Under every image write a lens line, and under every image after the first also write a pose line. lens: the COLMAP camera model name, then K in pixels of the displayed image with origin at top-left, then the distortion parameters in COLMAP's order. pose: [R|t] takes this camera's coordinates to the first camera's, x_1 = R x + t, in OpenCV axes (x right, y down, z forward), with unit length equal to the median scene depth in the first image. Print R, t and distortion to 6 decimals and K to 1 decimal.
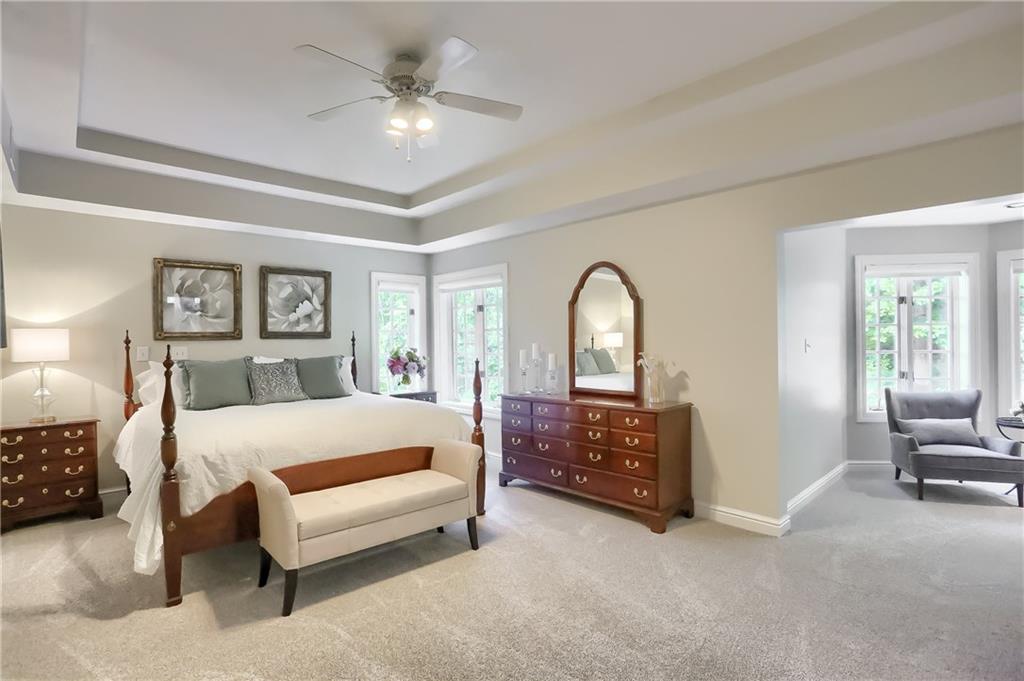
lens RADIAL K [[498.2, 0, 512.9], [0, 498.2, 342.3], [0, 0, 1]] dist [-0.007116, -0.000188]
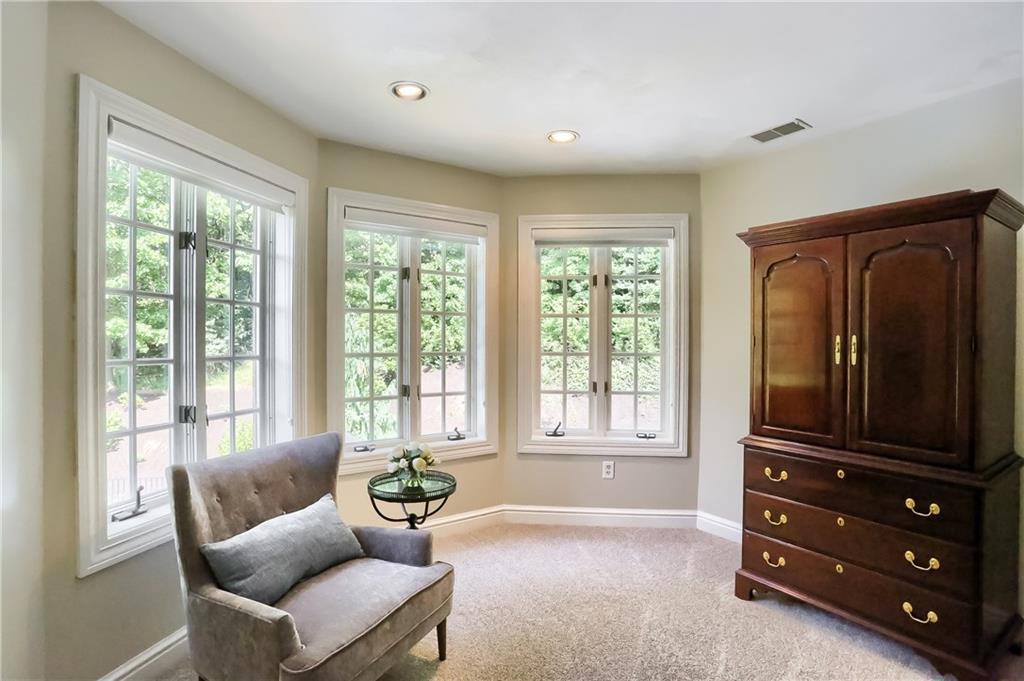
lens RADIAL K [[498.2, 0, 513.0], [0, 498.2, 344.1], [0, 0, 1]] dist [-0.007116, -0.000188]
pose [[0.168578, 0.002796, 0.985684, 0.437829], [-0.009857, 0.999951, -0.001150, 0.002703], [-0.985639, -0.009522, 0.168597, 0.696101]]
